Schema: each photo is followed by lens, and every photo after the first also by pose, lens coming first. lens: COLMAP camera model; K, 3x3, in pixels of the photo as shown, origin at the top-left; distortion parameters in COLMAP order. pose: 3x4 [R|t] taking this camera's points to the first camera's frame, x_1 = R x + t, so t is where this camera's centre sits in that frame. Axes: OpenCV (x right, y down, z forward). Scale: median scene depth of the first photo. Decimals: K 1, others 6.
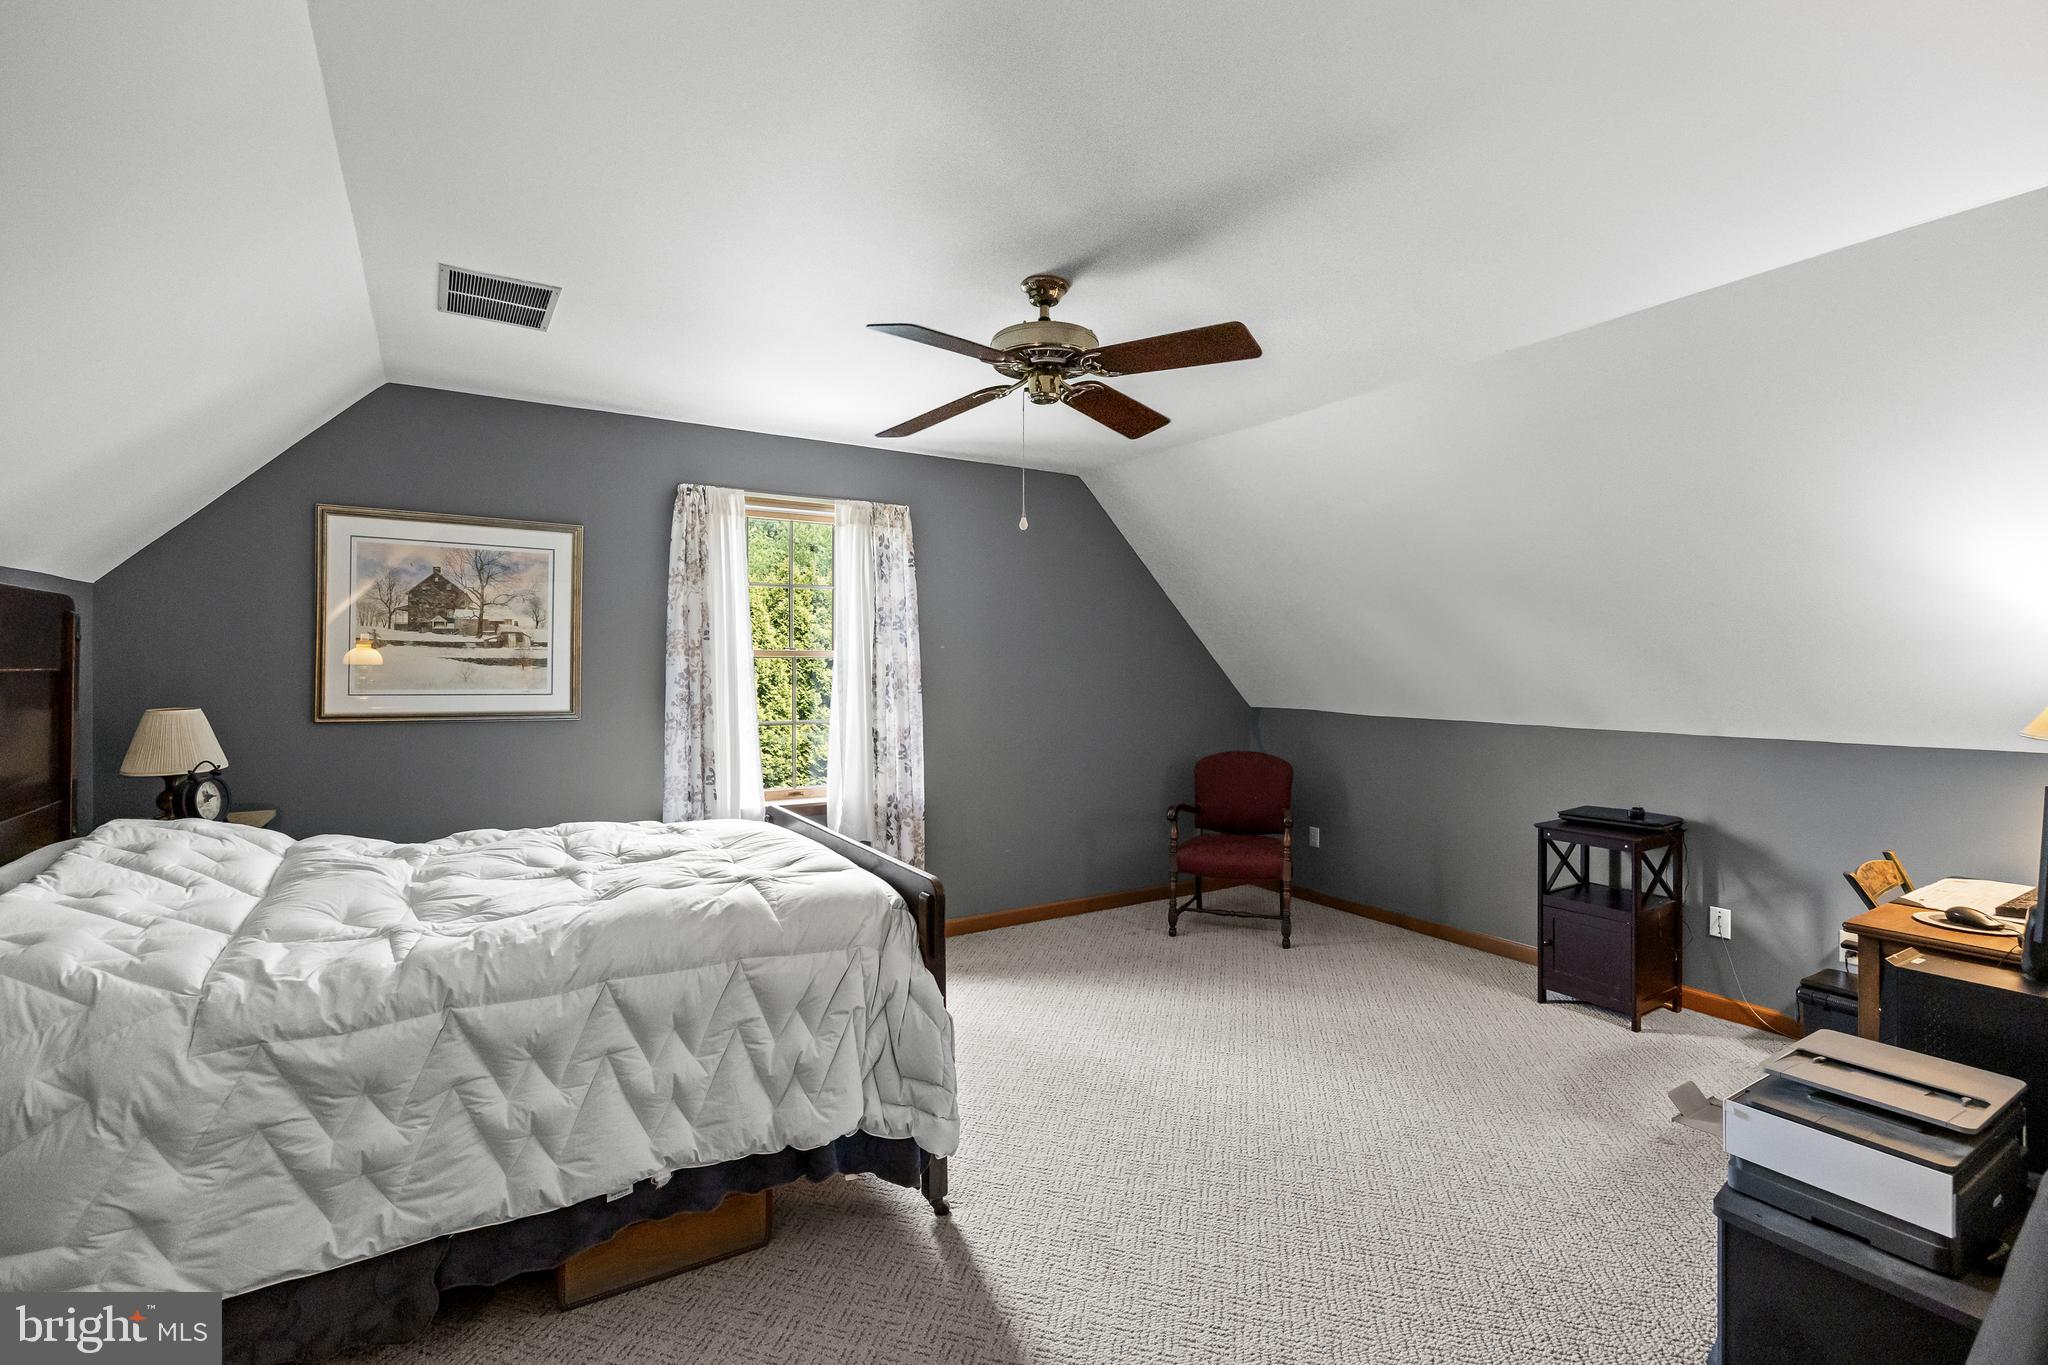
lens RADIAL K [[924.2, 0, 1033.5], [0, 924.2, 665.8], [0, 0, 1]] dist [-0.003422, -0.003612]
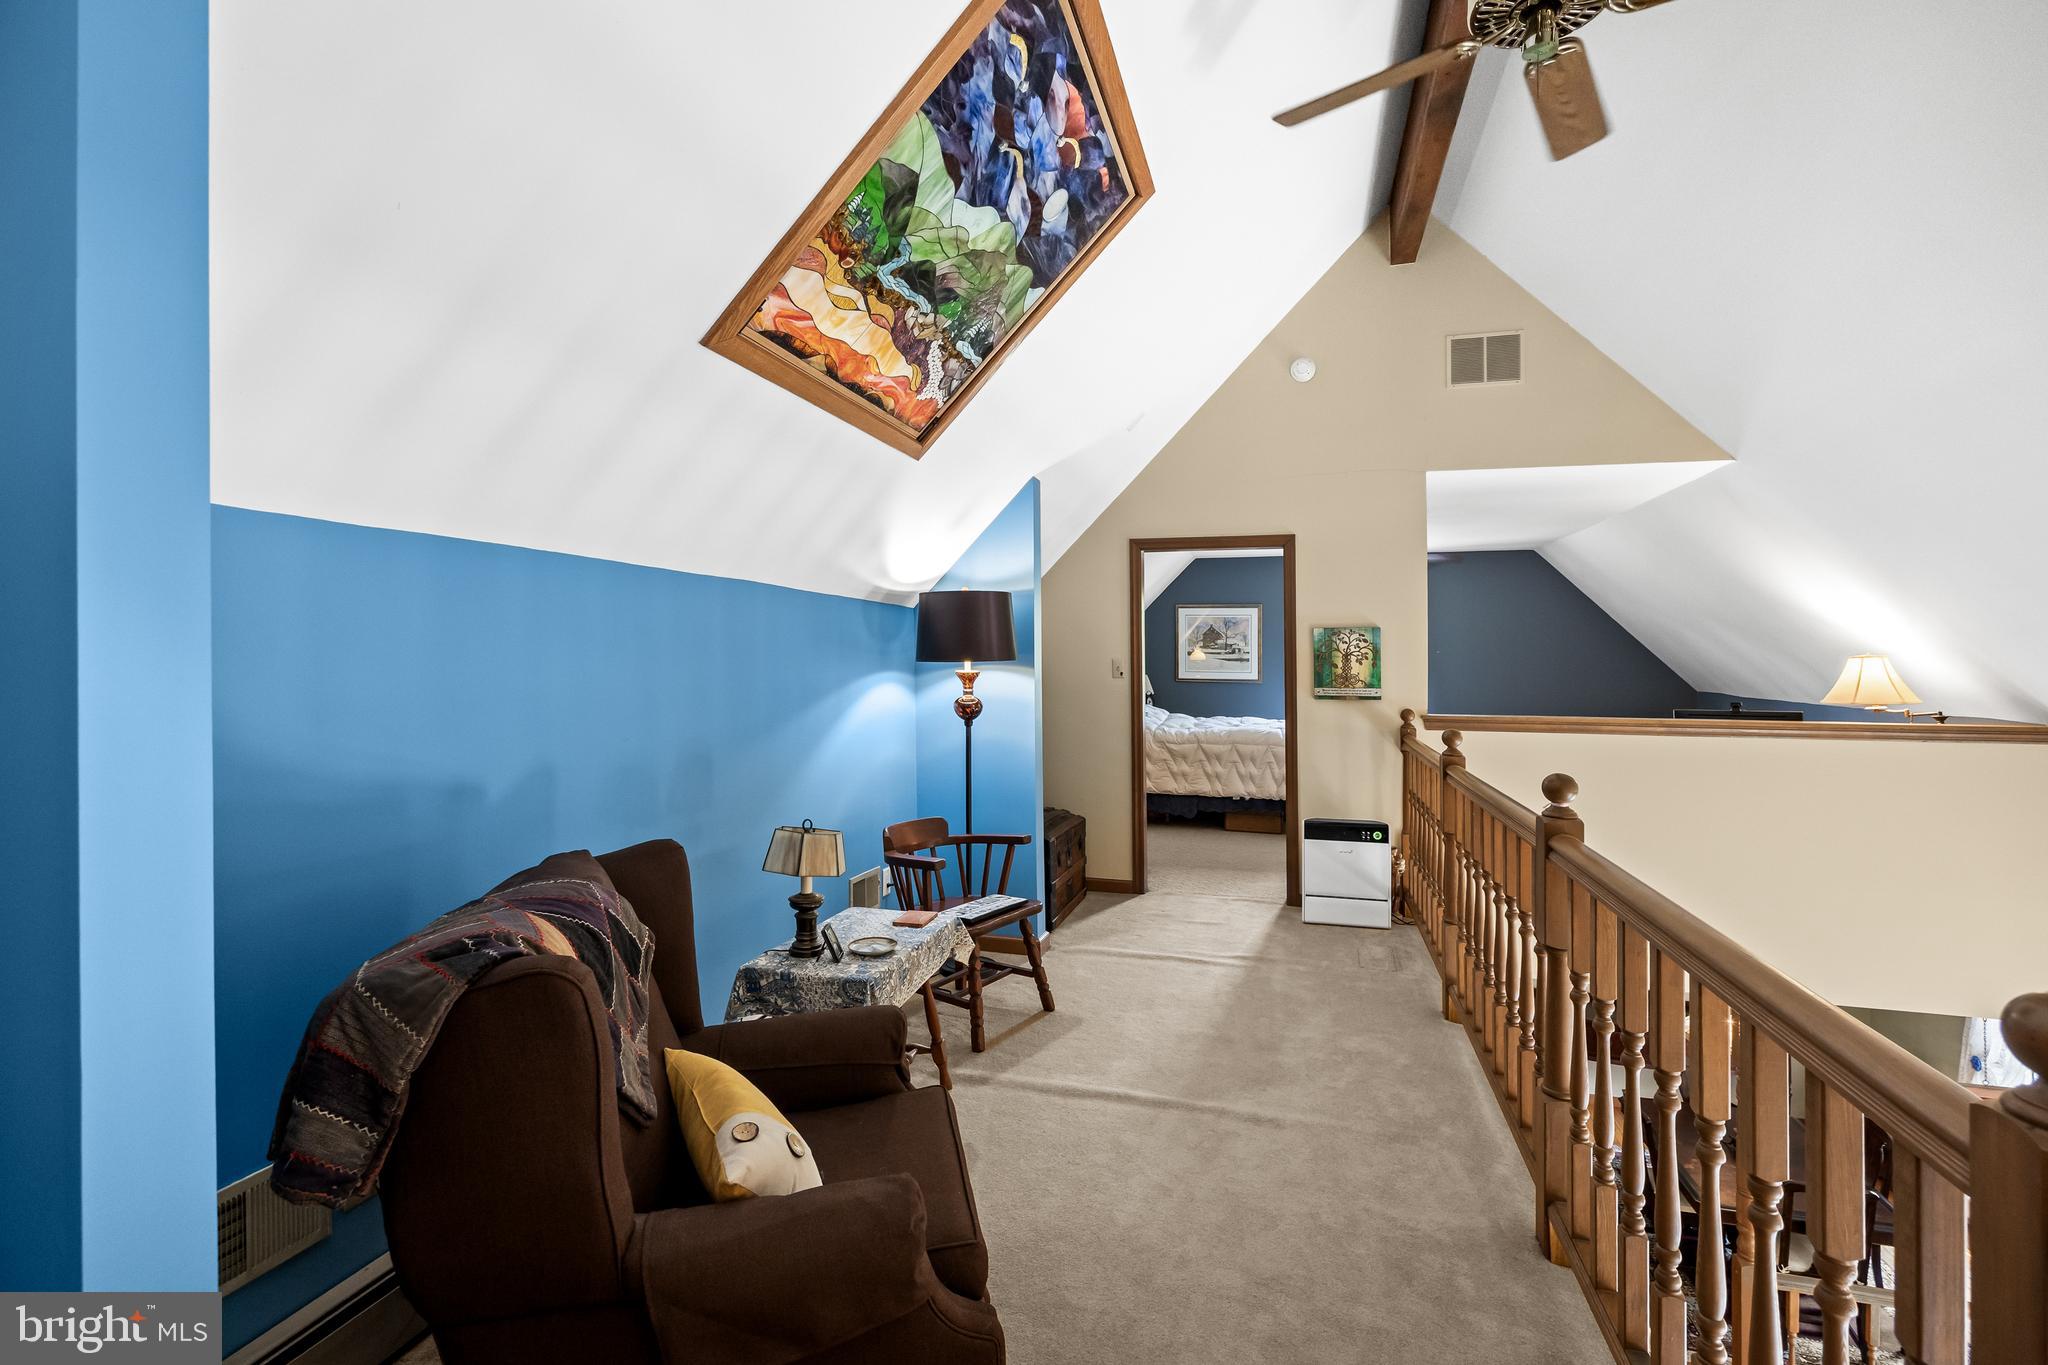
lens RADIAL K [[924.2, 0, 1037.3], [0, 924.2, 668.5], [0, 0, 1]] dist [-0.003422, -0.003612]
pose [[0.680992, 0.006154, -0.732265, 1.664178], [0.005120, 0.999900, 0.013165, -0.029140], [0.732273, -0.012715, 0.680893, -2.057229]]
